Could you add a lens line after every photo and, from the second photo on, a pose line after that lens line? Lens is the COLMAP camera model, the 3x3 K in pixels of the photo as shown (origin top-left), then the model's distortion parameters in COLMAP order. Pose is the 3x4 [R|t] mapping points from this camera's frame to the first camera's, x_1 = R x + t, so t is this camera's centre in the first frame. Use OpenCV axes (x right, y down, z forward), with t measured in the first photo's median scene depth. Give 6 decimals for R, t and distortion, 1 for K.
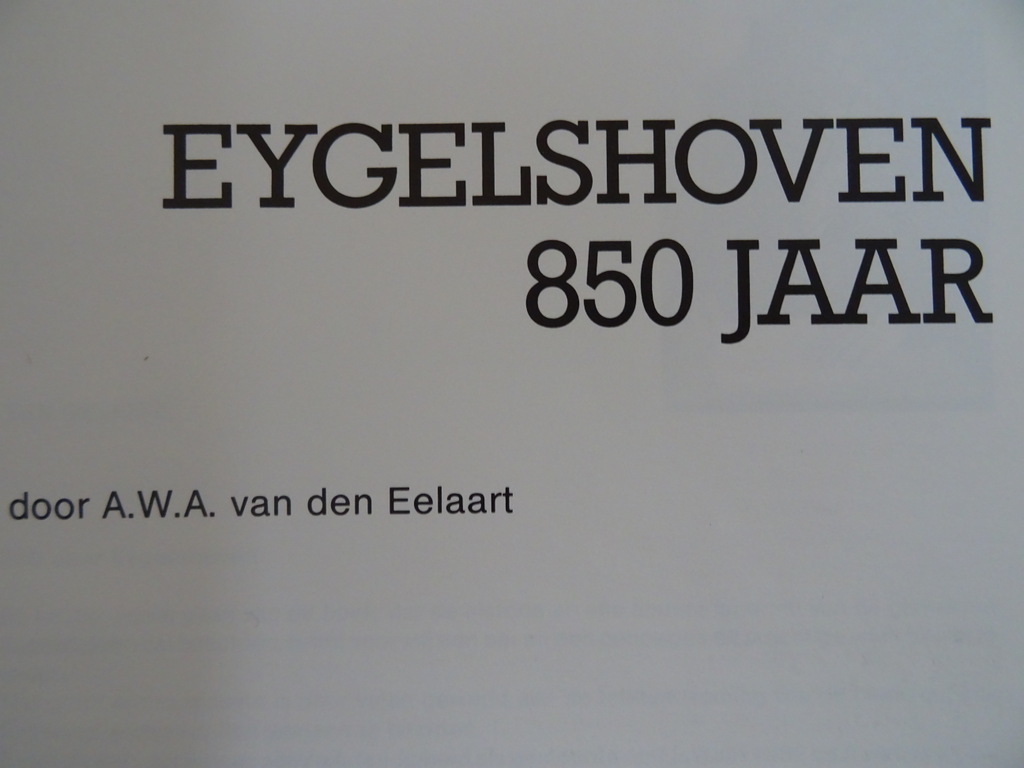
lens RADIAL K [[721.6, 0, 512.1], [0, 721.6, 385.2], [0, 0, 1]] dist [-0.011450, -0.000311]
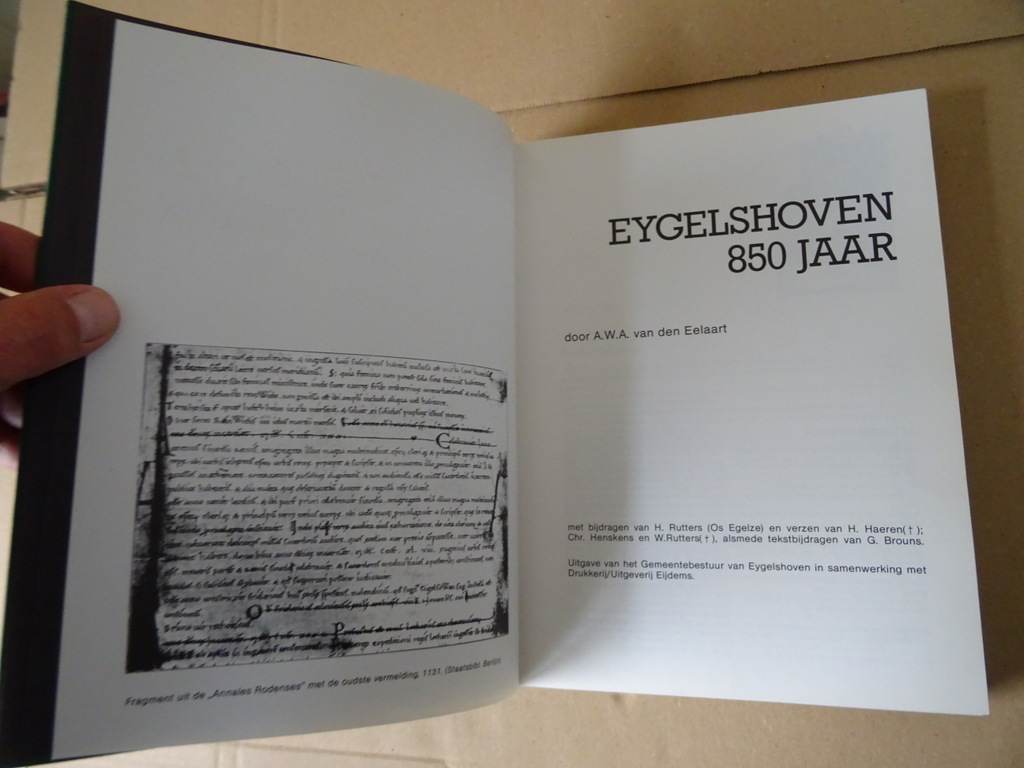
lens RADIAL K [[721.6, 0, 509.9], [0, 721.6, 386.9], [0, 0, 1]] dist [-0.011450, -0.000311]
pose [[0.967557, -0.034761, -0.250251, -0.130217], [0.004734, 0.992810, -0.119604, 0.756158], [0.252609, 0.114540, 0.960765, -2.105206]]
